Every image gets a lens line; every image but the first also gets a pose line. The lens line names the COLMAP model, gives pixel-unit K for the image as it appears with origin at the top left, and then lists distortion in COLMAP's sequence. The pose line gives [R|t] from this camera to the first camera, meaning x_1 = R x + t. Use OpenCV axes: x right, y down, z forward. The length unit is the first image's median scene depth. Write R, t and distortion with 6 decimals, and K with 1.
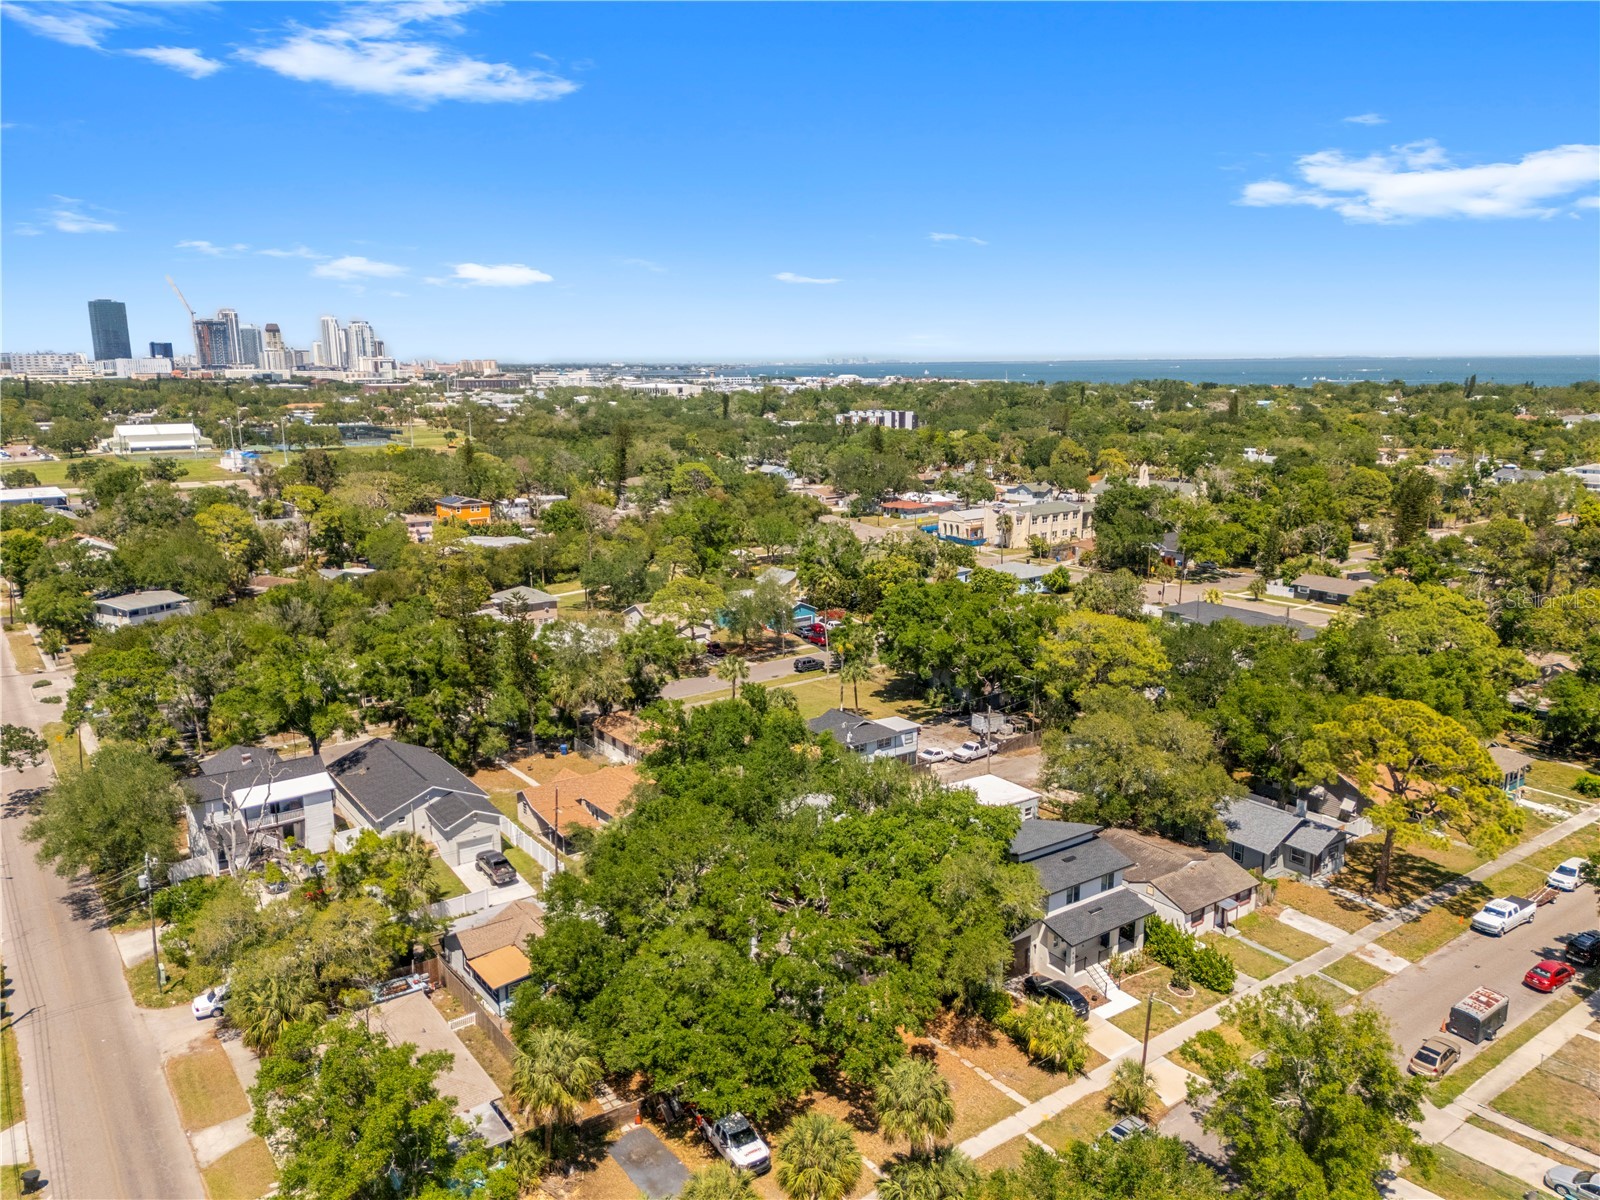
lens RADIAL K [[1173.8, 0, 800.0], [0, 1173.8, 600.0], [0, 0, 1]] dist [0.080160, -0.071170]
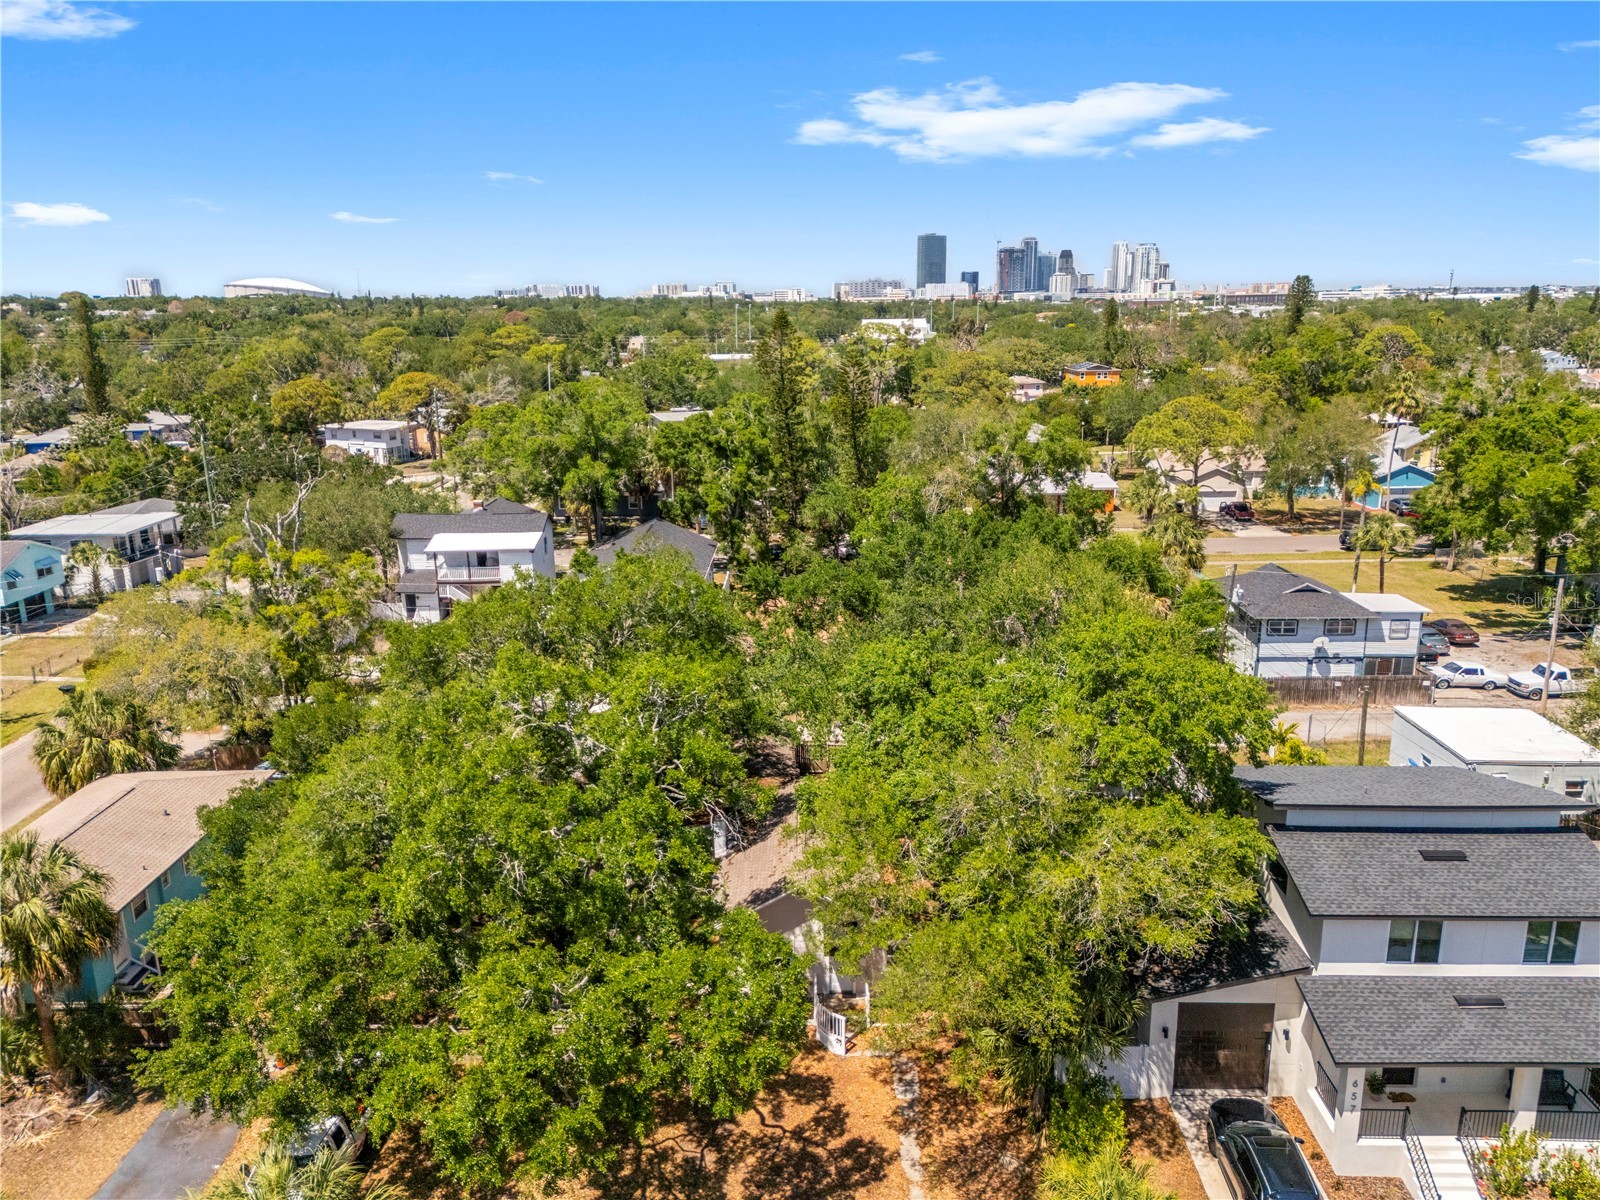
lens RADIAL K [[1173.8, 0, 800.0], [0, 1173.8, 600.0], [0, 0, 1]] dist [0.080160, -0.071170]
pose [[0.806038, 0.142884, -0.574358, 0.131420], [-0.111316, 0.989702, 0.089993, 0.060409], [0.581302, -0.008602, 0.813643, 0.271753]]
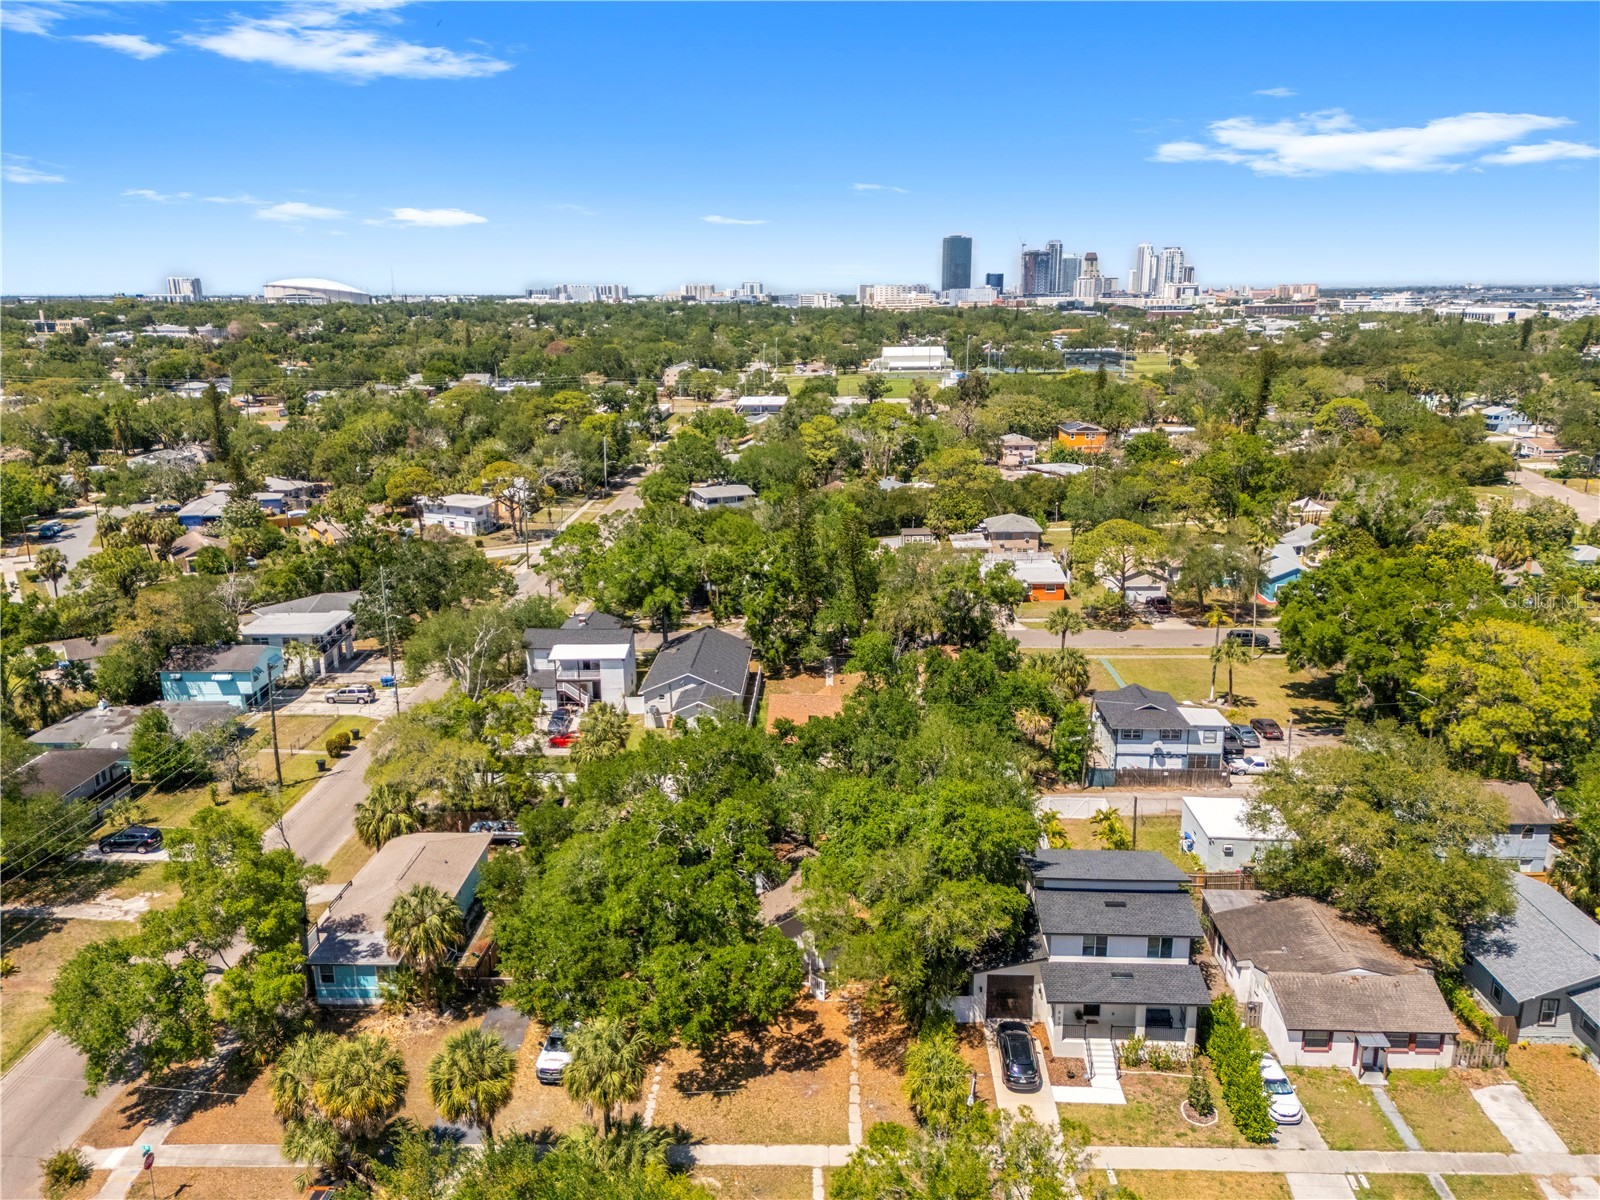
lens RADIAL K [[1173.8, 0, 800.0], [0, 1173.8, 600.0], [0, 0, 1]] dist [0.080160, -0.071170]
pose [[0.793020, 0.153710, -0.589485, 0.241220], [-0.118901, 0.988088, 0.097693, -0.016956], [0.597479, -0.007382, 0.801850, 0.115671]]
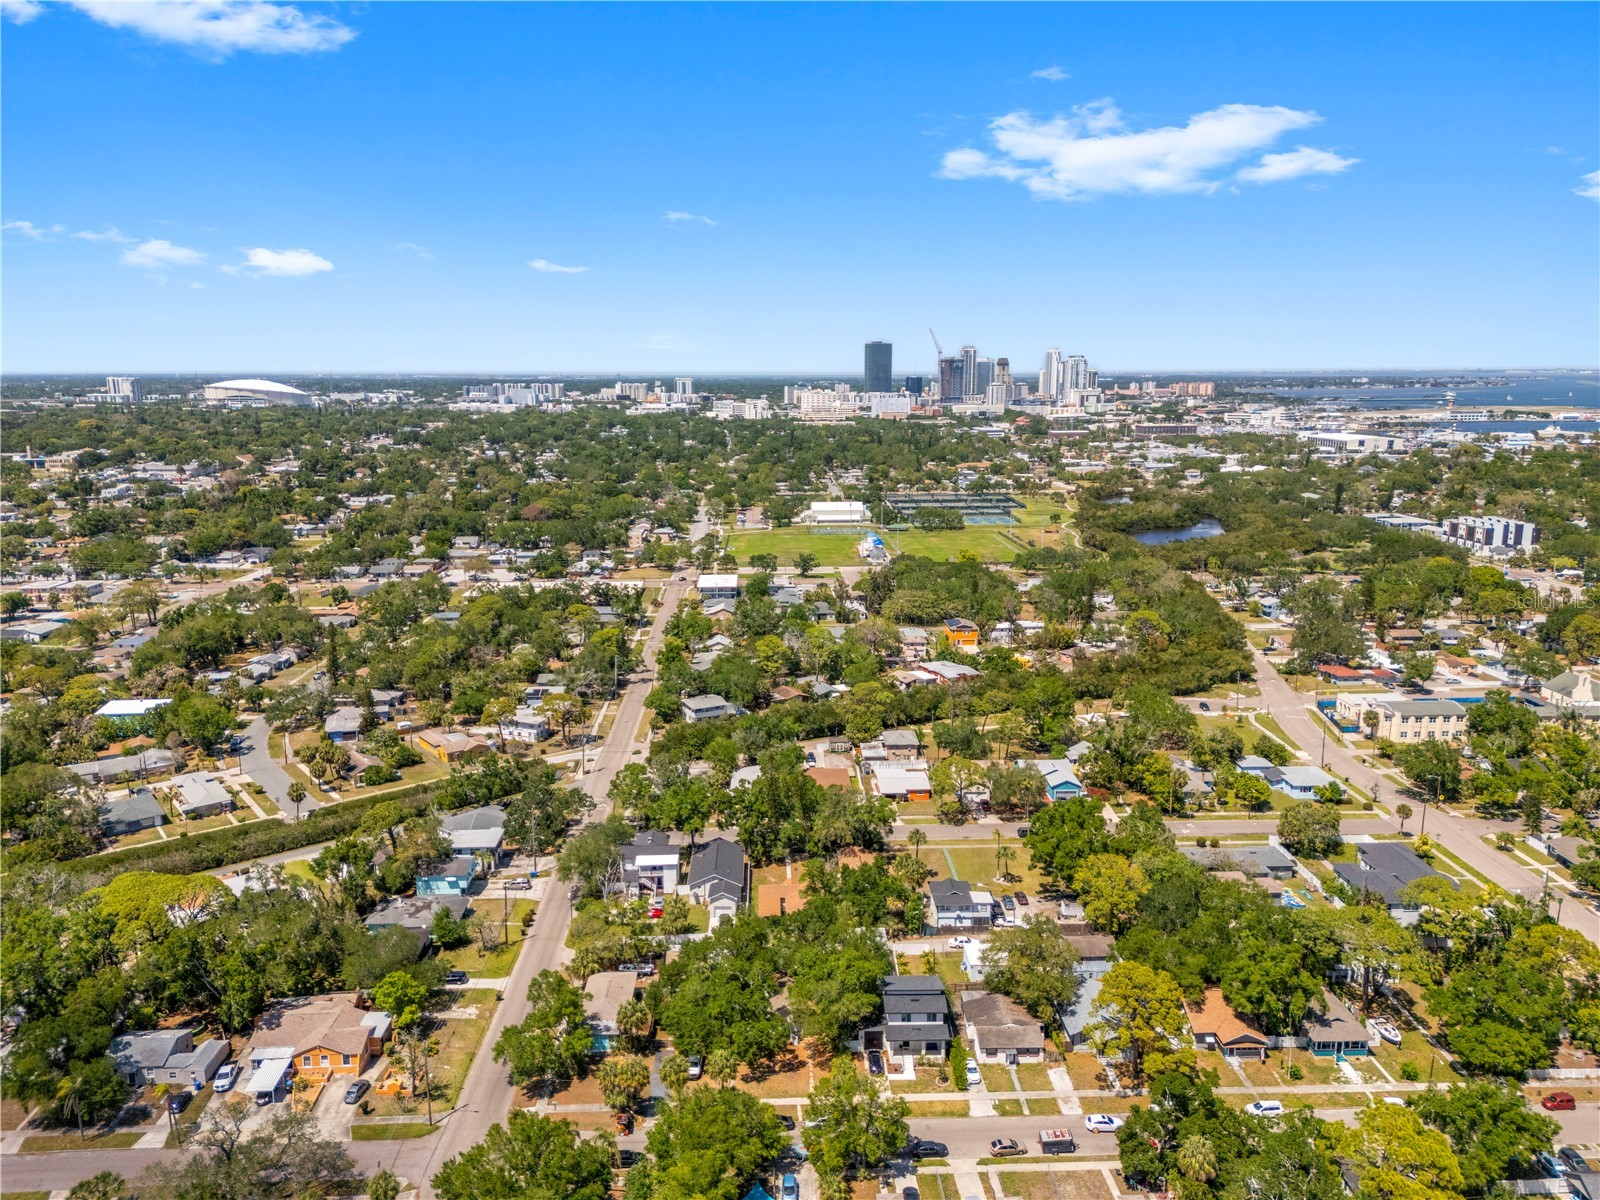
lens RADIAL K [[1173.8, 0, 800.0], [0, 1173.8, 600.0], [0, 0, 1]] dist [0.080160, -0.071170]
pose [[0.828337, 0.109832, -0.549358, 0.524357], [-0.112995, 0.993196, 0.028191, -0.231971], [0.548716, 0.038723, 0.835111, -0.378835]]
